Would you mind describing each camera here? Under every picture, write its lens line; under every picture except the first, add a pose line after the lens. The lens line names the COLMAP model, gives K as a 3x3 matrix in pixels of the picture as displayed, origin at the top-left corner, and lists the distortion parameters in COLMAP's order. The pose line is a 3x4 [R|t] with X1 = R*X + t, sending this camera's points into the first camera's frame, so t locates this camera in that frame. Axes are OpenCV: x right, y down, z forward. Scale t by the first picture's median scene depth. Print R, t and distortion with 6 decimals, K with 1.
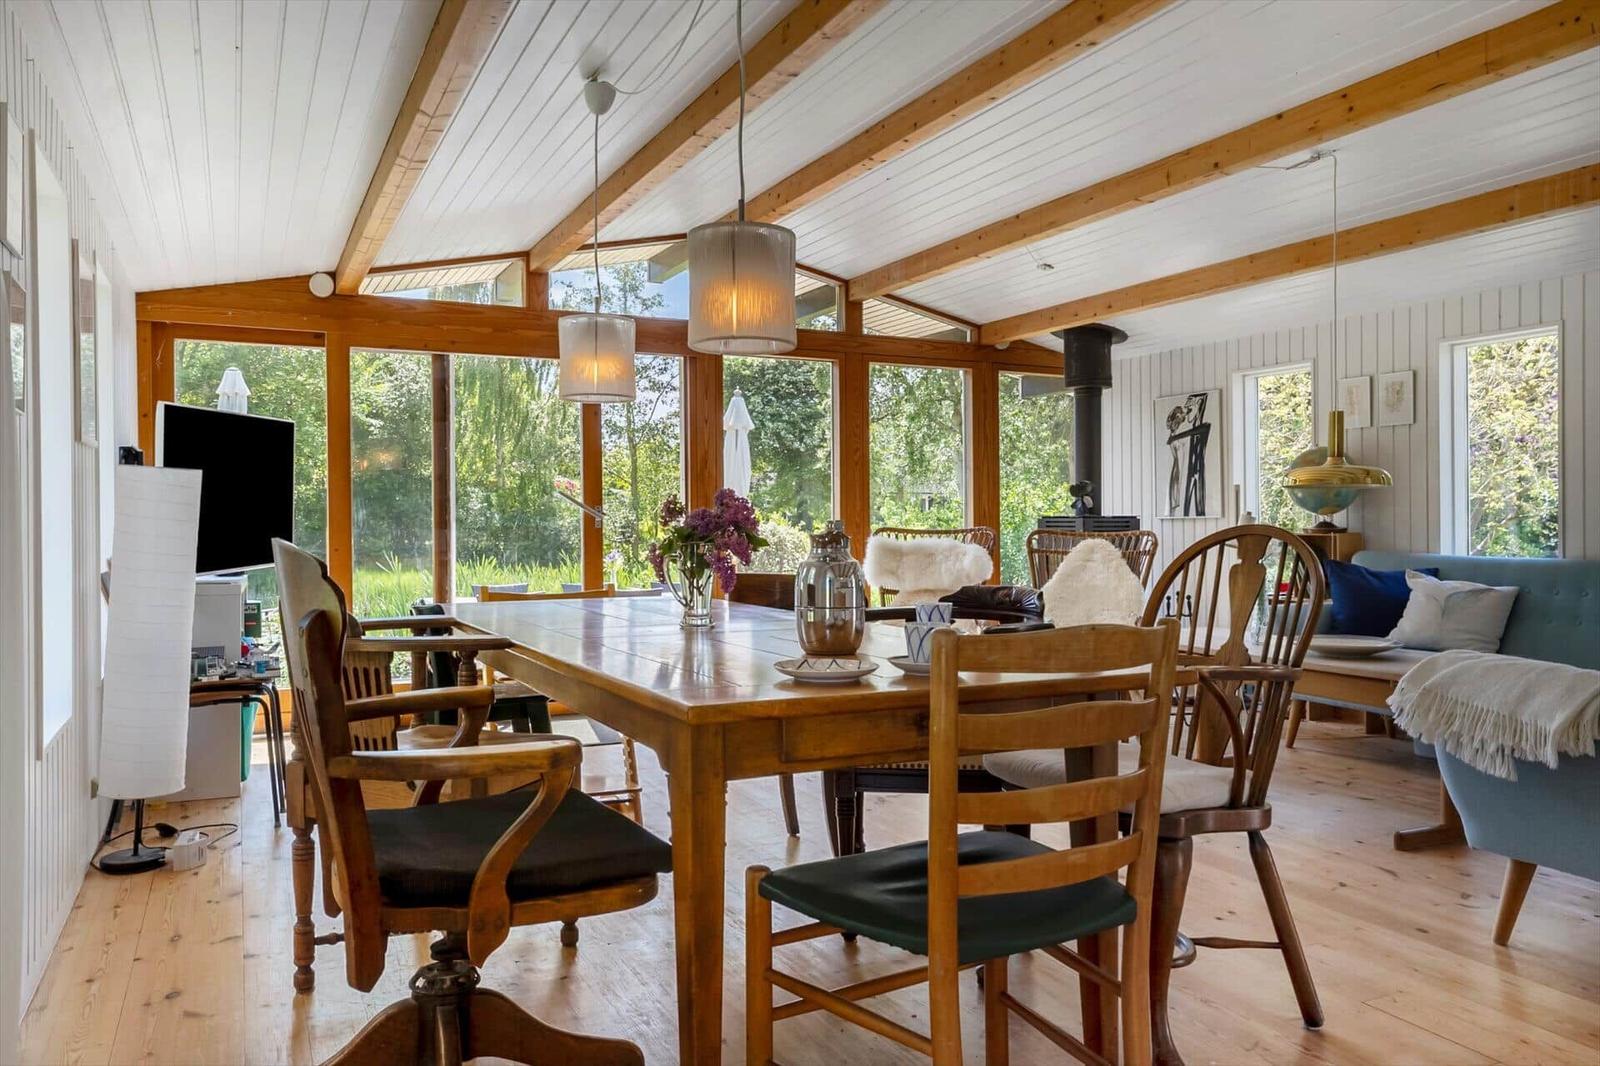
lens RADIAL K [[1171.4, 0, 801.7], [0, 1171.4, 506.4], [0, 0, 1]] dist [0.012546, 0.009421]
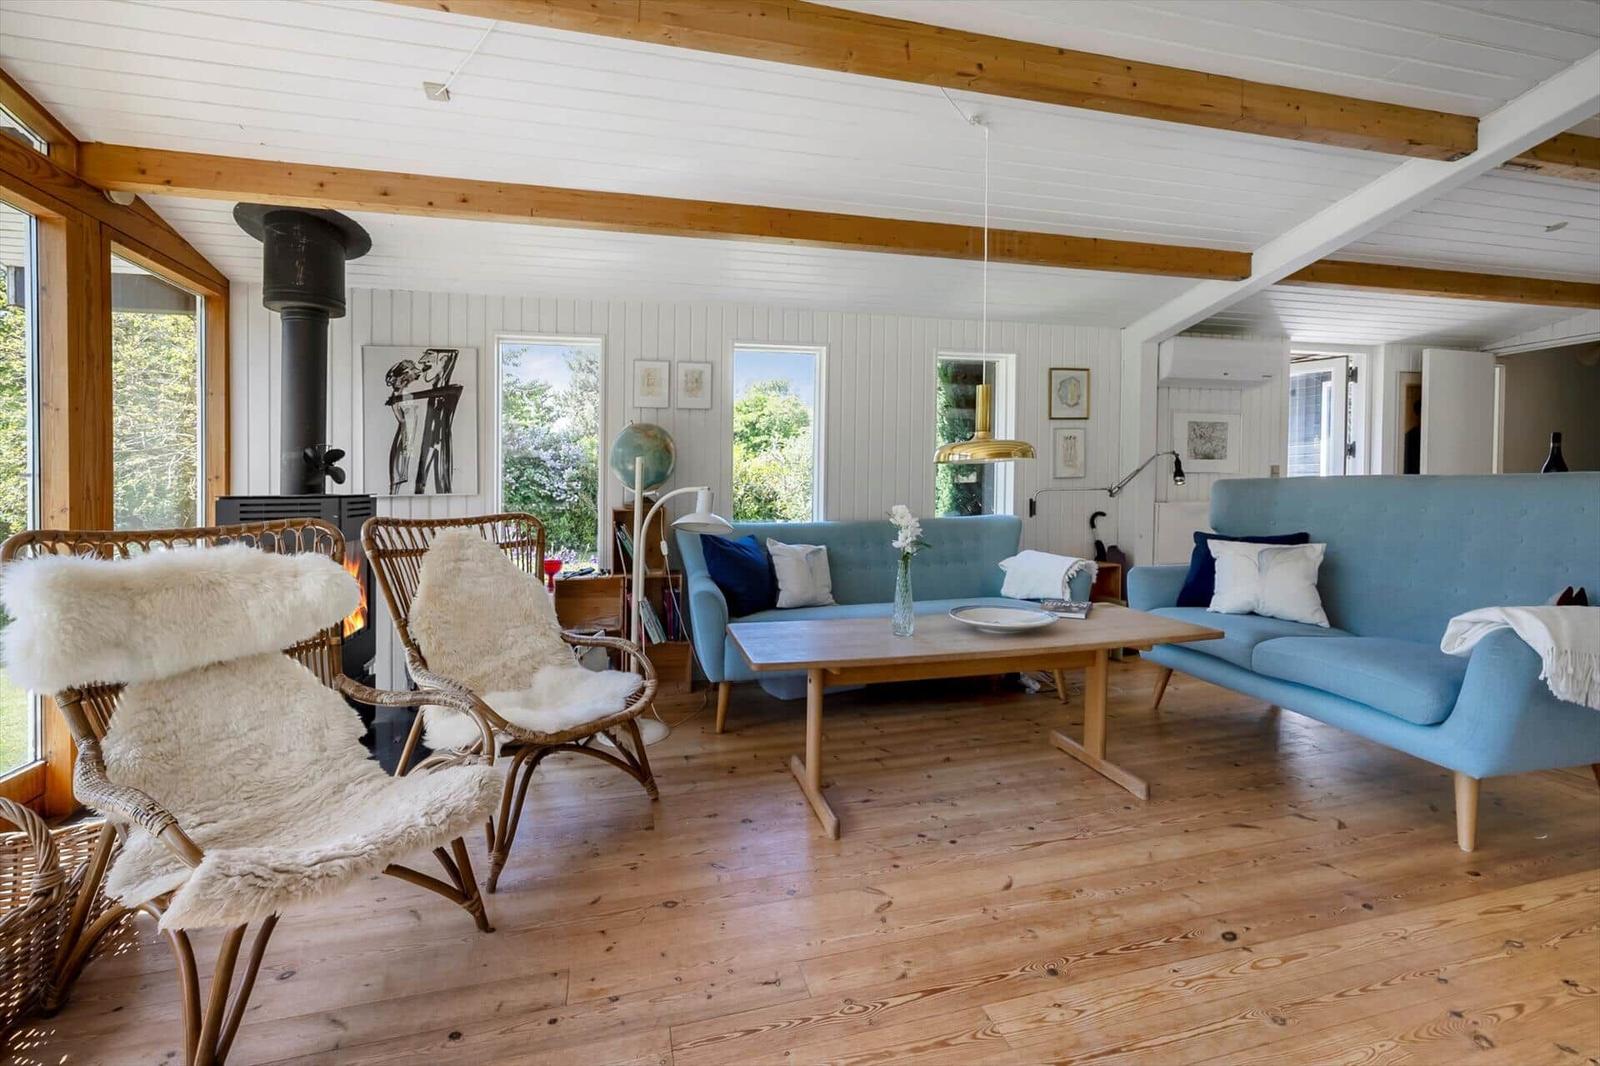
lens RADIAL K [[678.7, 0, 817.2], [0, 678.7, 507.5], [0, 0, 1]] dist [0.003327, 0.000875]
pose [[0.199258, -0.033712, 0.979367, -0.106743], [0.000716, 0.999413, 0.034256, 0.002181], [-0.979947, -0.006125, 0.199165, 0.724156]]
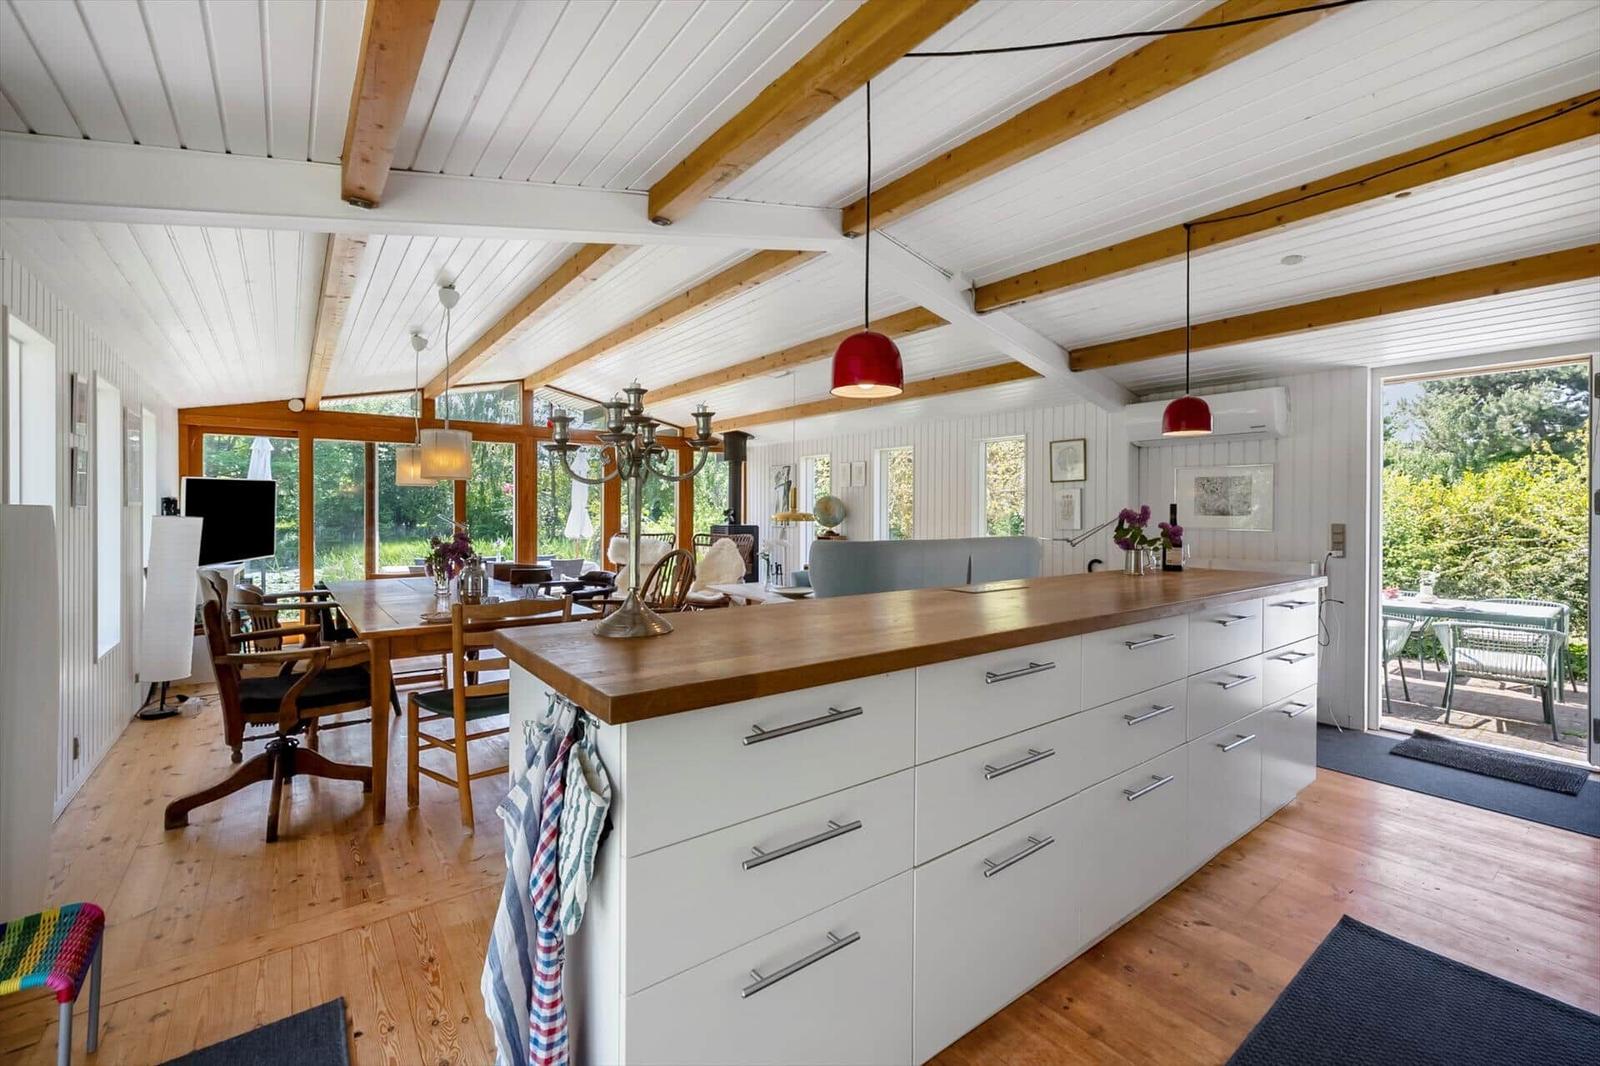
lens RADIAL K [[678.7, 0, 803.2], [0, 678.7, 502.5], [0, 0, 1]] dist [0.003327, 0.000875]
pose [[0.980393, 0.007850, 0.196896, 0.151133], [-0.007847, 0.999969, -0.000799, -0.035826], [-0.196896, -0.000761, 0.980424, -0.193061]]
